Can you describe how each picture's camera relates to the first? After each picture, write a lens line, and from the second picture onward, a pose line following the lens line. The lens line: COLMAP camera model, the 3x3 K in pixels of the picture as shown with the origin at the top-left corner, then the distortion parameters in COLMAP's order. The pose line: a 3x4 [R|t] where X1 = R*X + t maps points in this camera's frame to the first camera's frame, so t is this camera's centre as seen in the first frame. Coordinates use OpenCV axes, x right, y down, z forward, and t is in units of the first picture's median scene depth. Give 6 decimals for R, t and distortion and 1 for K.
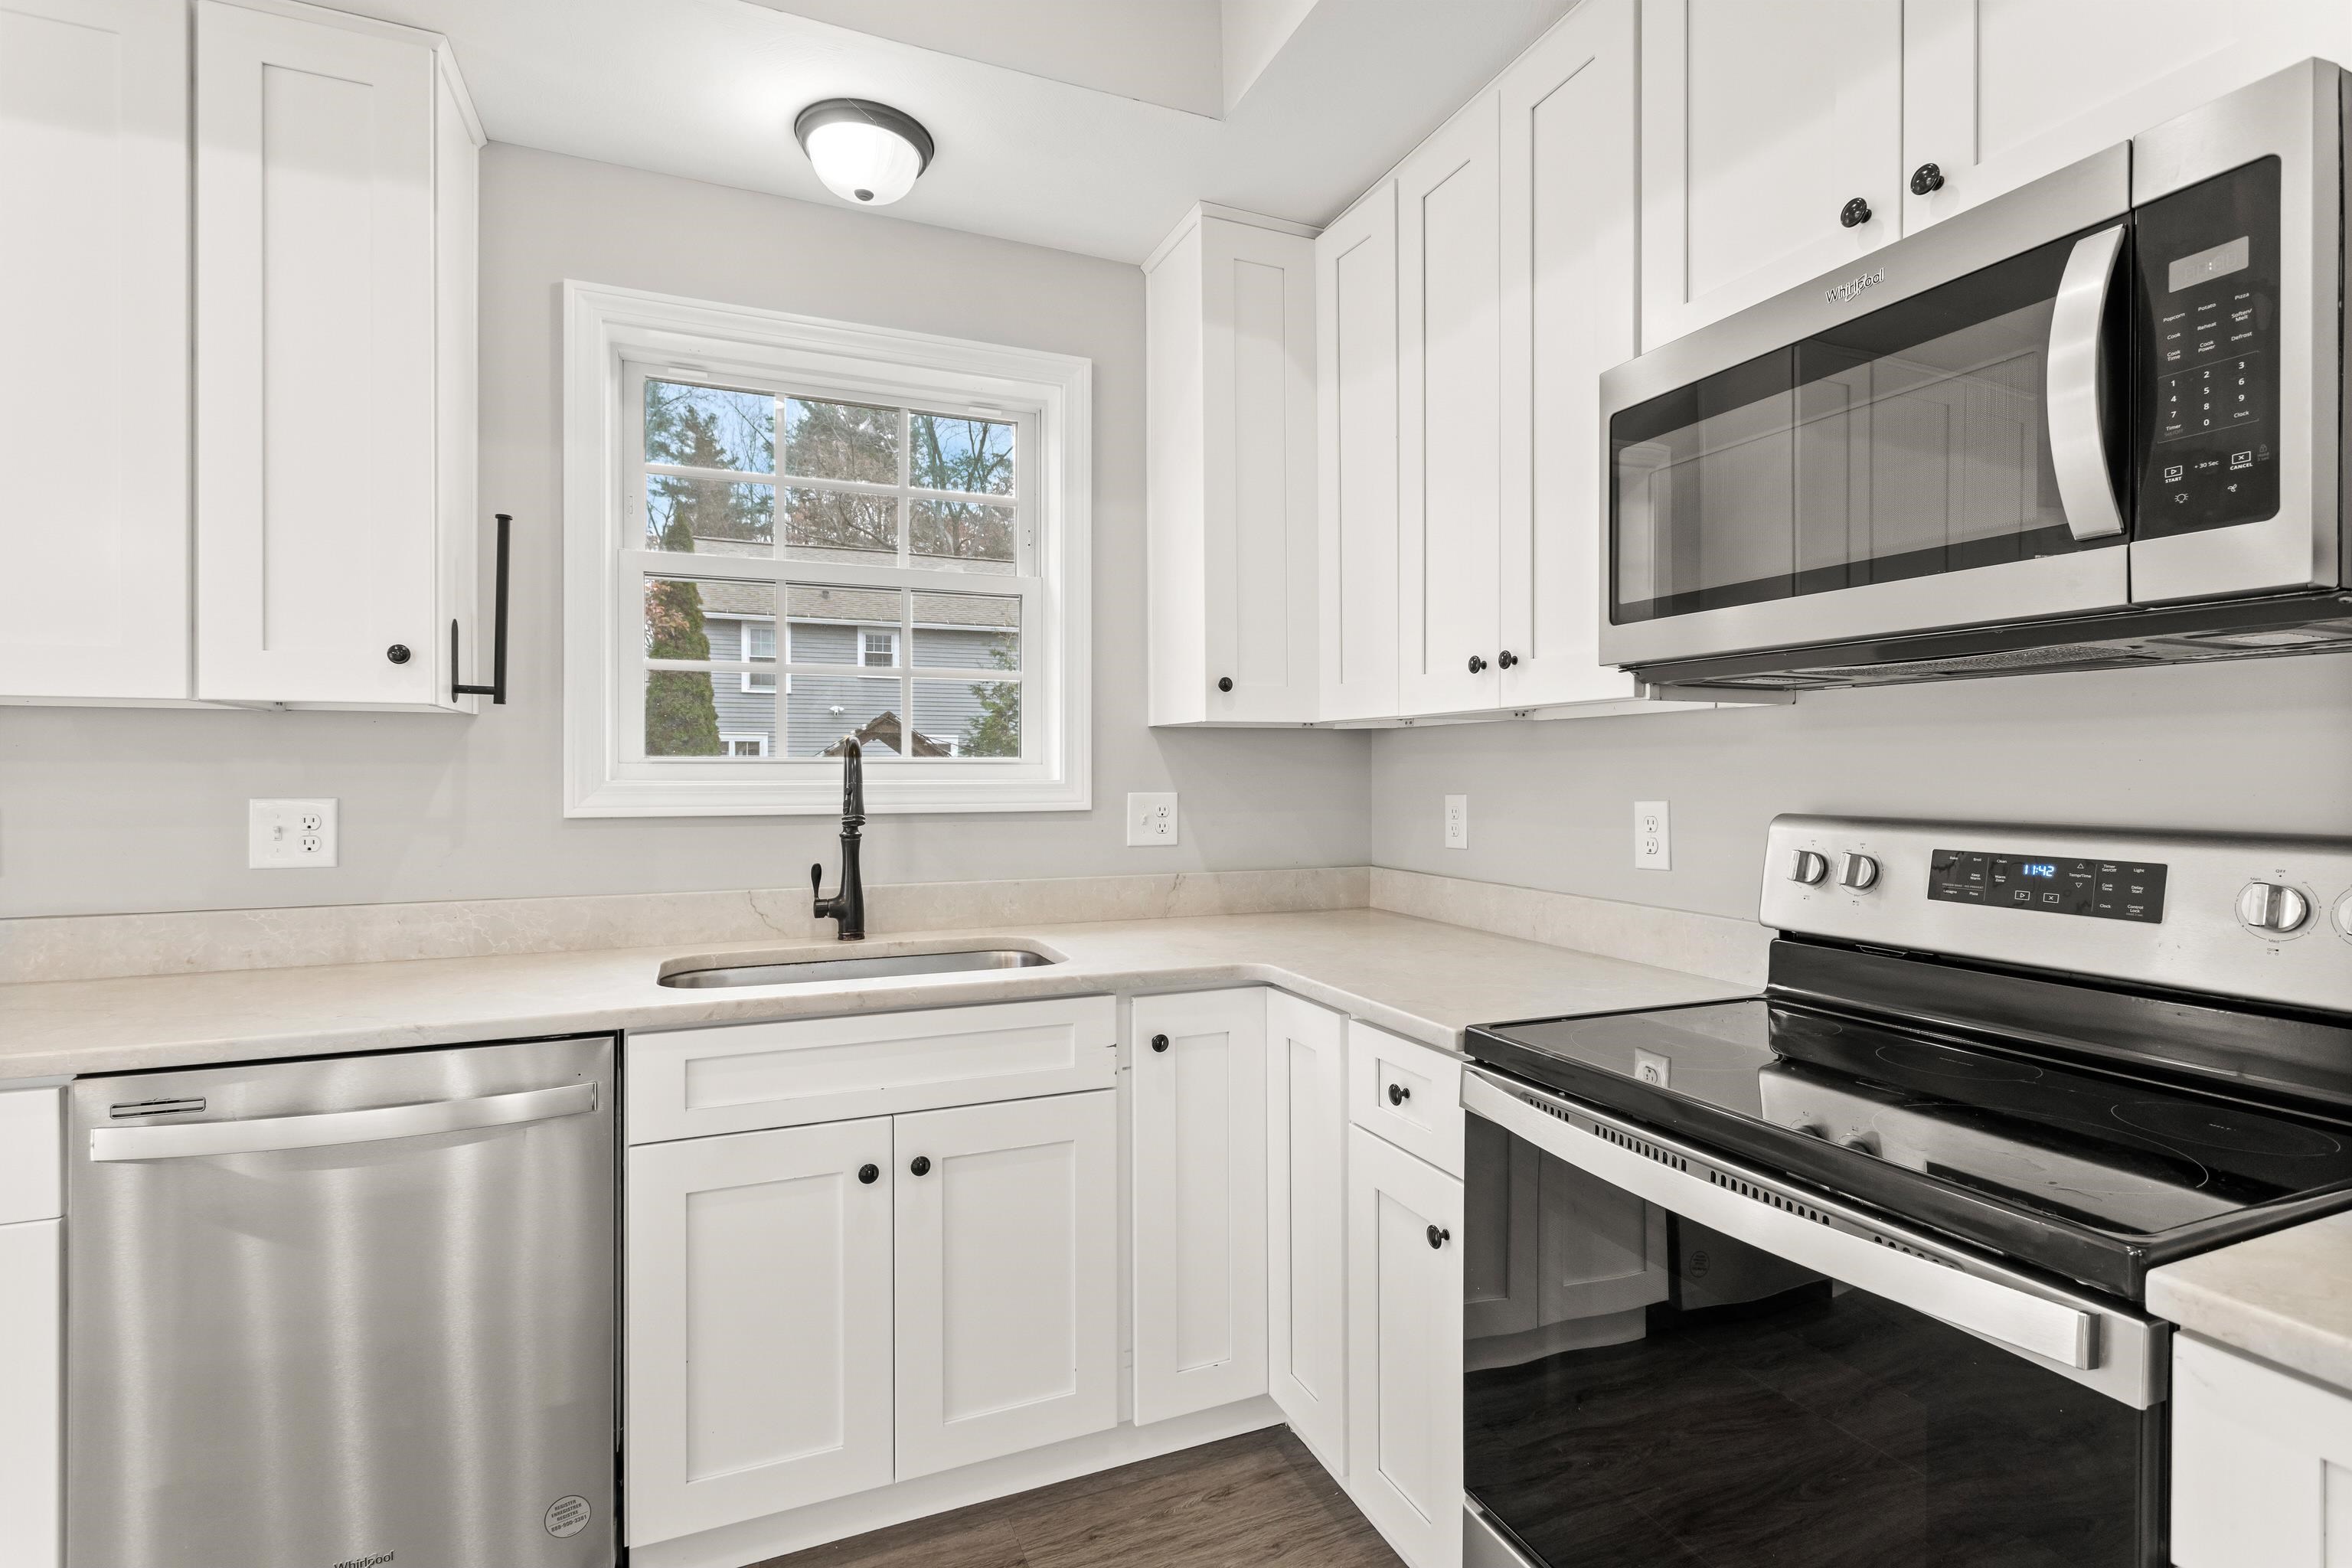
lens RADIAL K [[1119.5, 0, 1186.1], [0, 1119.5, 776.8], [0, 0, 1]] dist [0.001507, -0.000110]
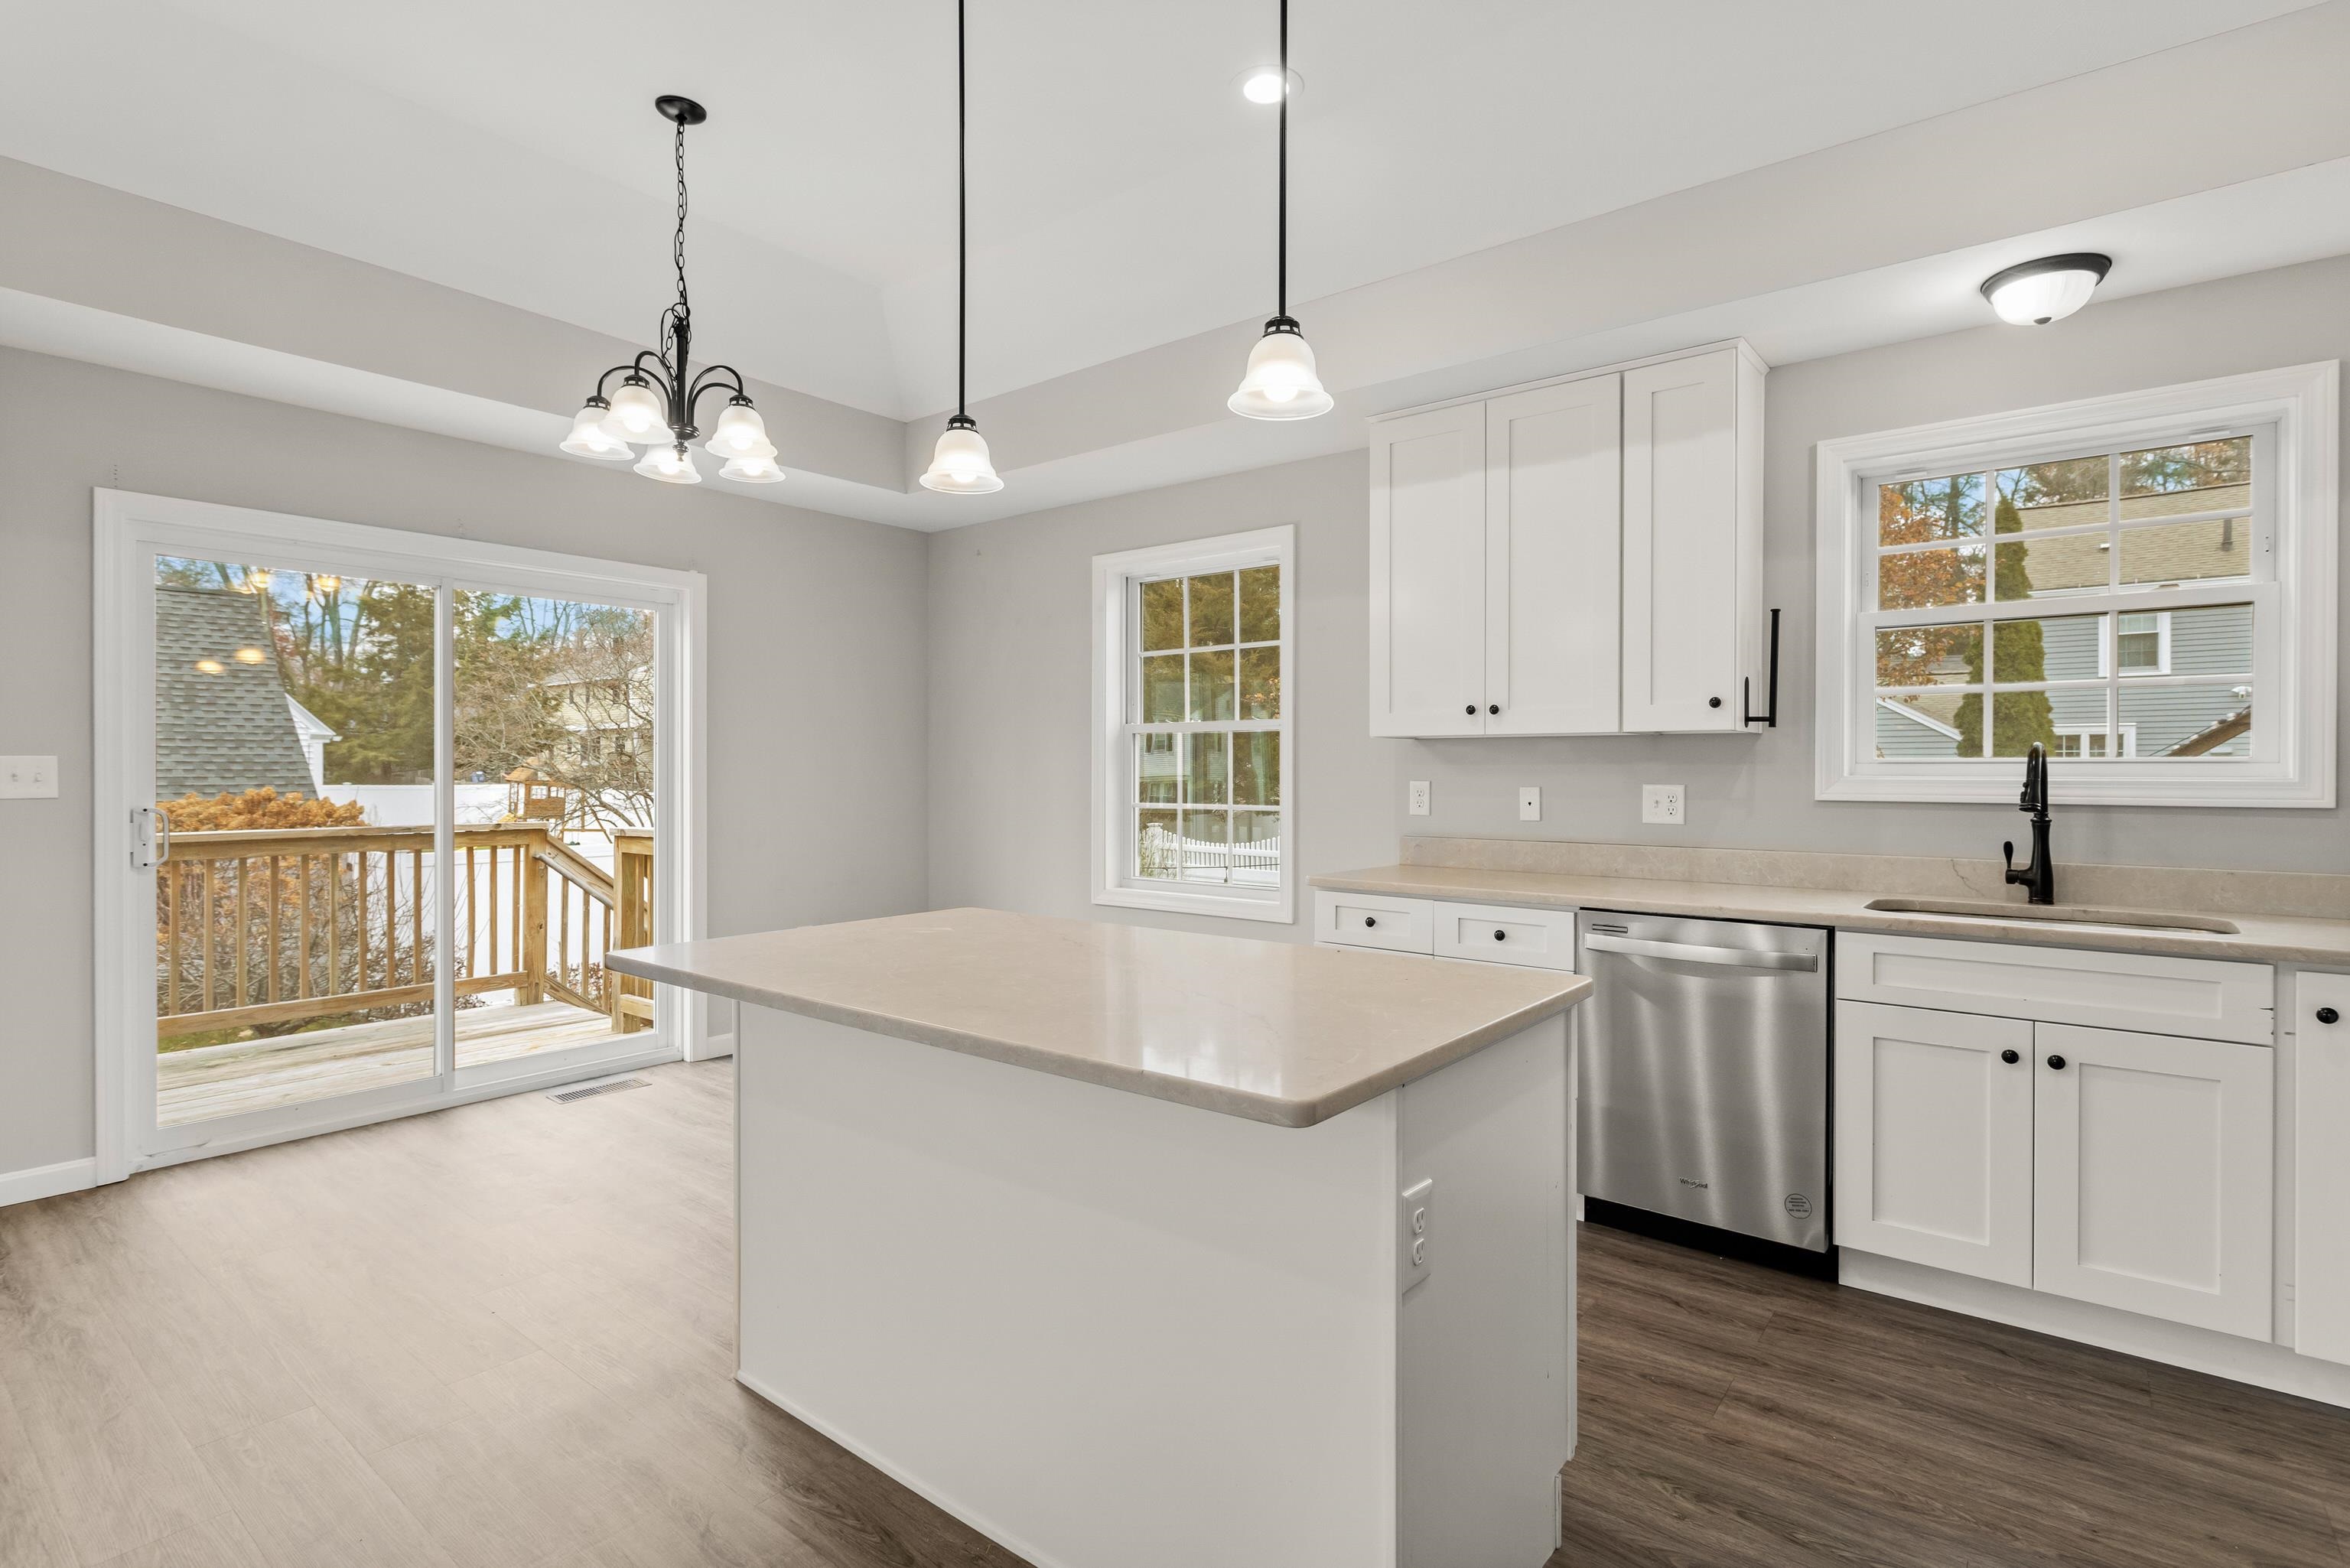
lens RADIAL K [[1118.4, 0, 1190.6], [0, 1118.4, 775.6], [0, 0, 1]] dist [0.001507, -0.000110]
pose [[0.479121, 0.006313, -0.877726, 0.397827], [-0.004141, 0.999979, 0.004932, -0.000289], [0.877739, 0.001272, 0.479137, -0.503743]]
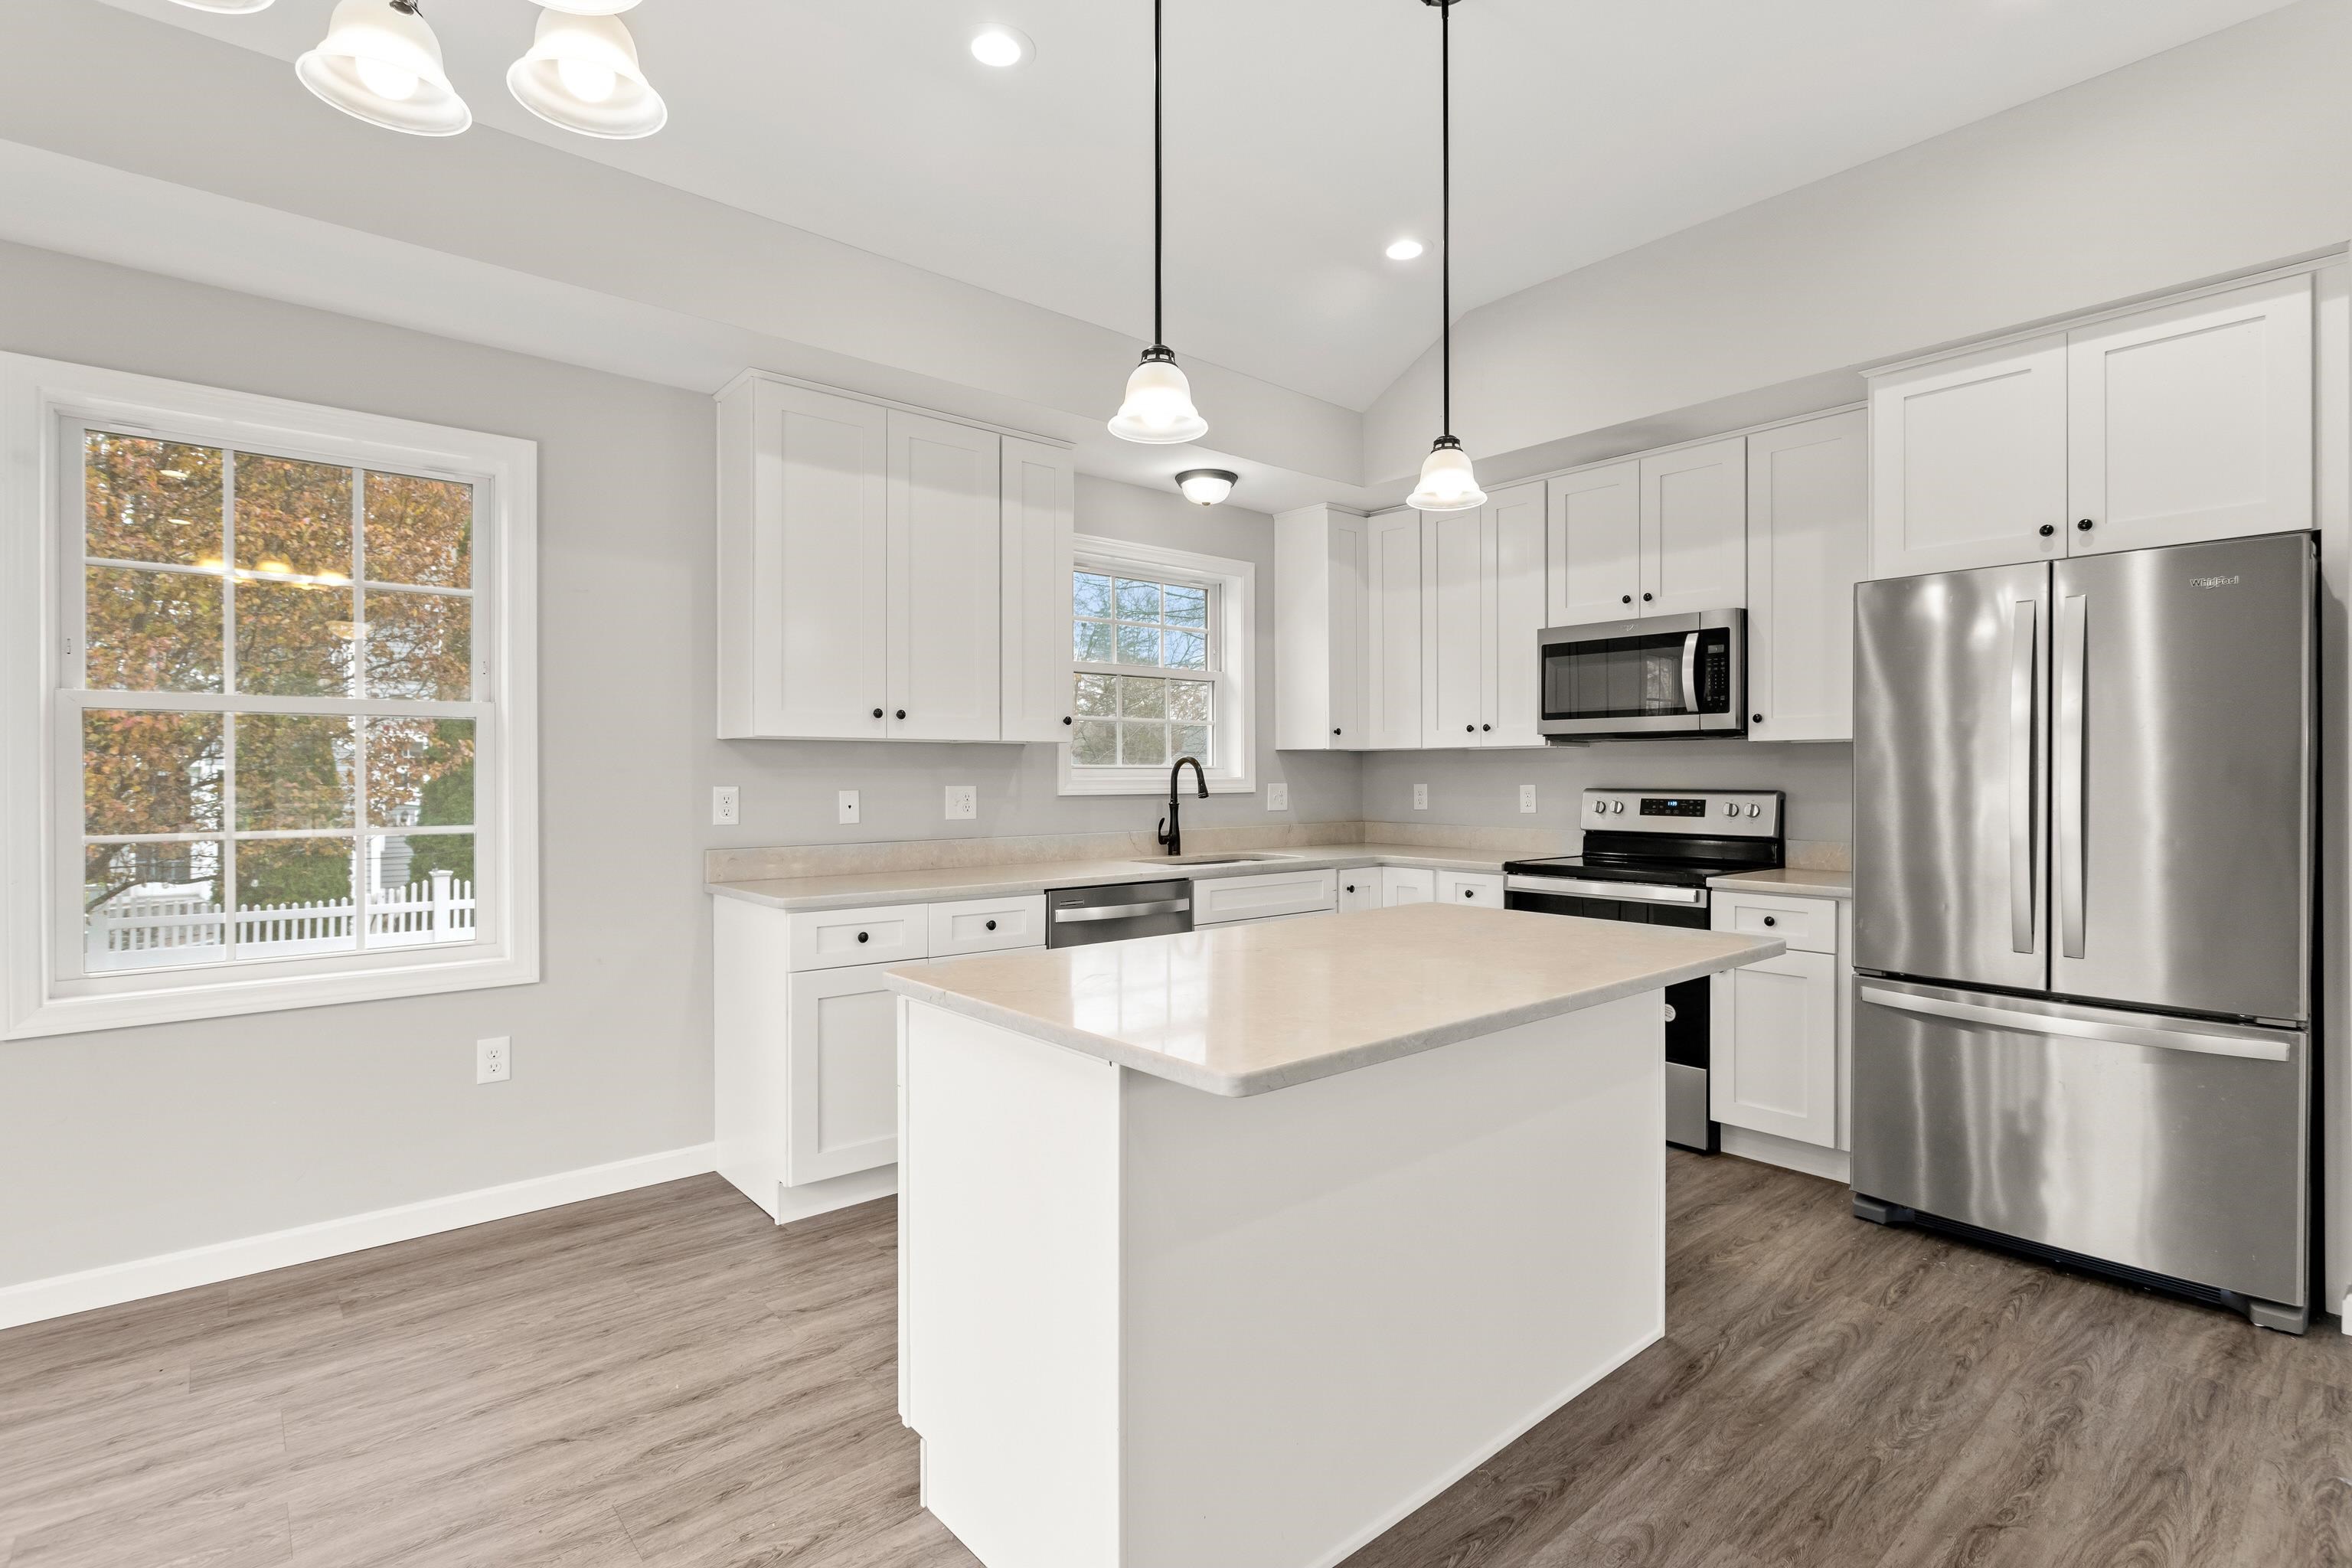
lens RADIAL K [[1119.5, 0, 1188.2], [0, 1119.5, 776.0], [0, 0, 1]] dist [0.001507, -0.000110]
pose [[0.953539, -0.001105, 0.301269, -1.029386], [0.001948, 0.999995, -0.002498, 0.007069], [-0.301264, 0.002968, 0.953536, -1.105030]]
